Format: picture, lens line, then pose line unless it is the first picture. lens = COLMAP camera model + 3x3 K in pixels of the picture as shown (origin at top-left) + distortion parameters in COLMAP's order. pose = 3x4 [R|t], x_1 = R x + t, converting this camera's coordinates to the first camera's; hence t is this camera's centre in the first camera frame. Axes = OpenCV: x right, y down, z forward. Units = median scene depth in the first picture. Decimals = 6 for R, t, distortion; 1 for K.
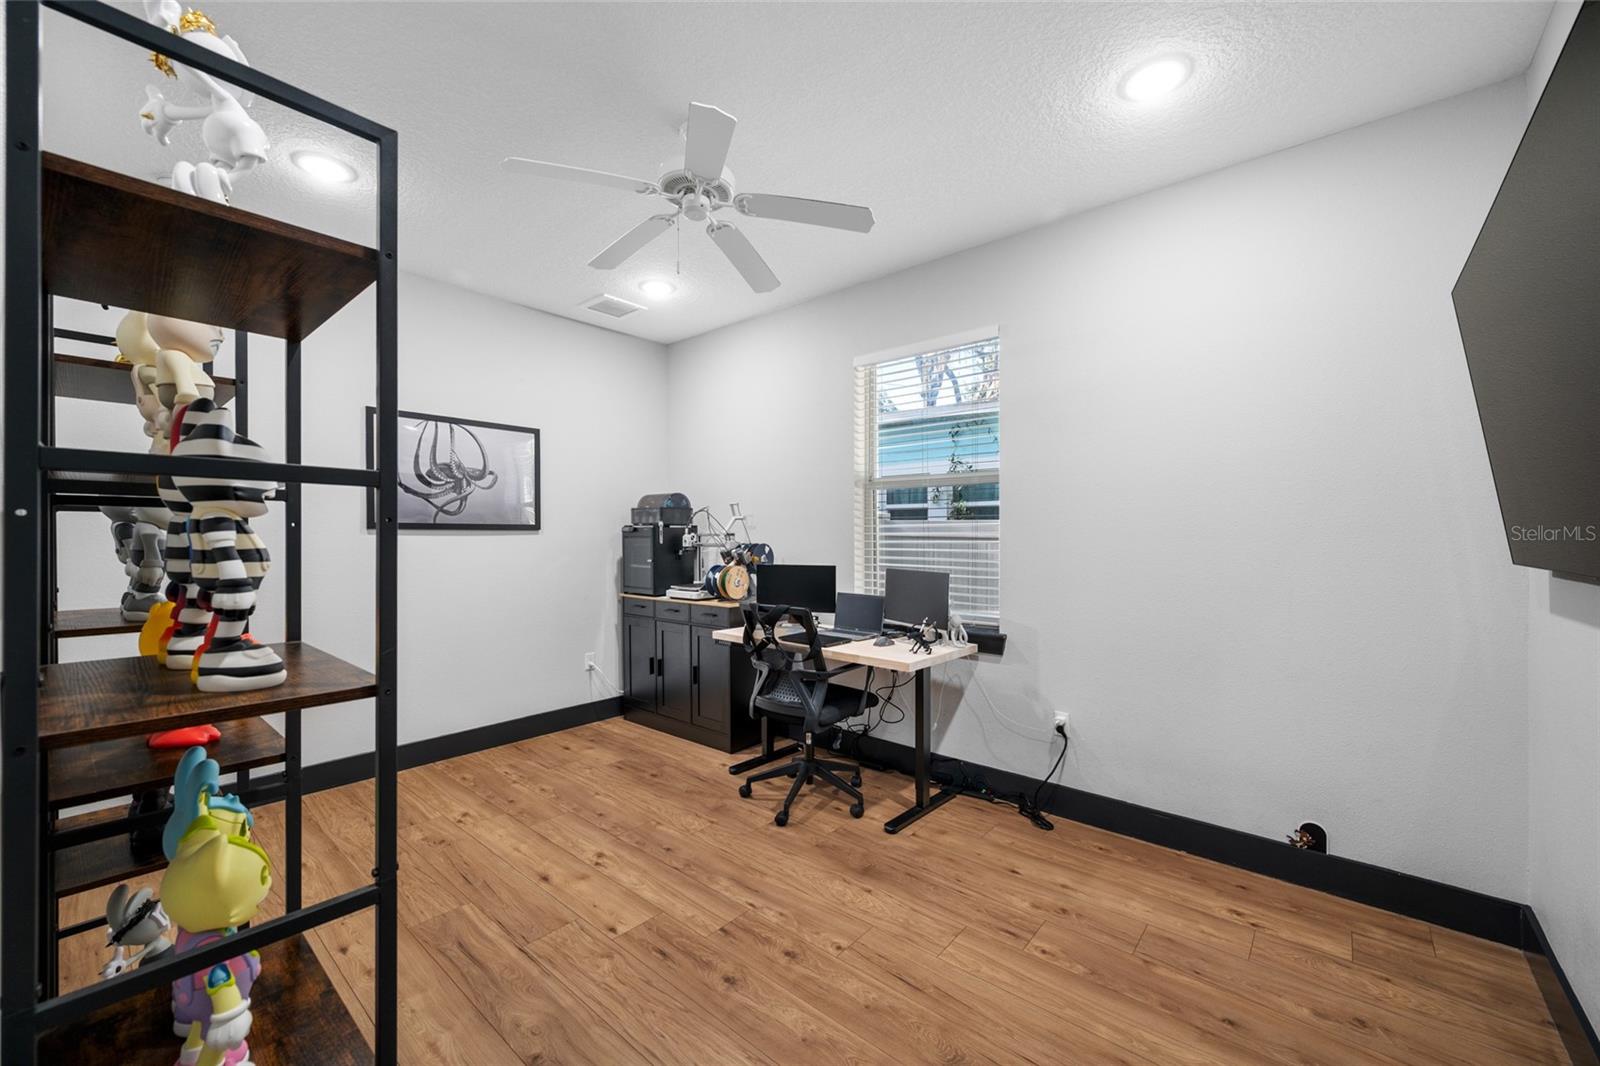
lens RADIAL K [[629.5, 0, 800.7], [0, 629.5, 534.4], [0, 0, 1]] dist [-0.000519, 0.001861]
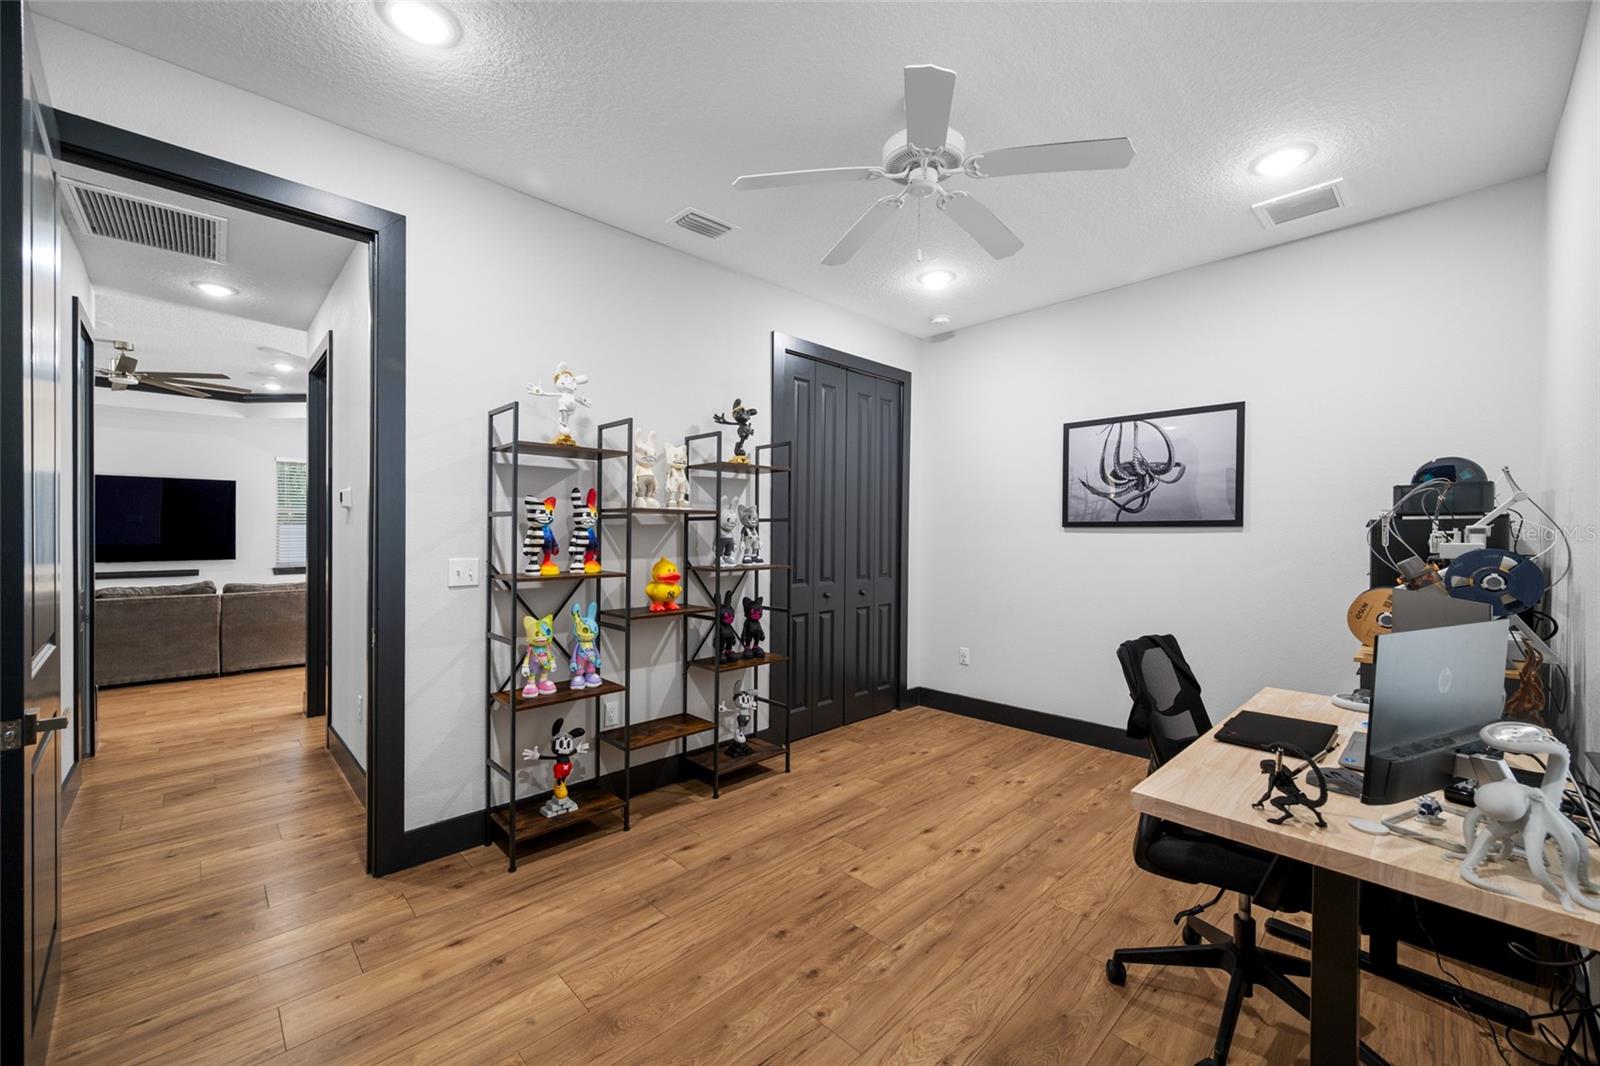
lens RADIAL K [[629.5, 0, 800.6], [0, 629.5, 537.2], [0, 0, 1]] dist [-0.000519, 0.001861]
pose [[-0.086146, 0.005112, -0.996269, 0.611928], [-0.001016, 0.999986, 0.005218, 0.004223], [0.996282, 0.001462, -0.086139, 0.703921]]
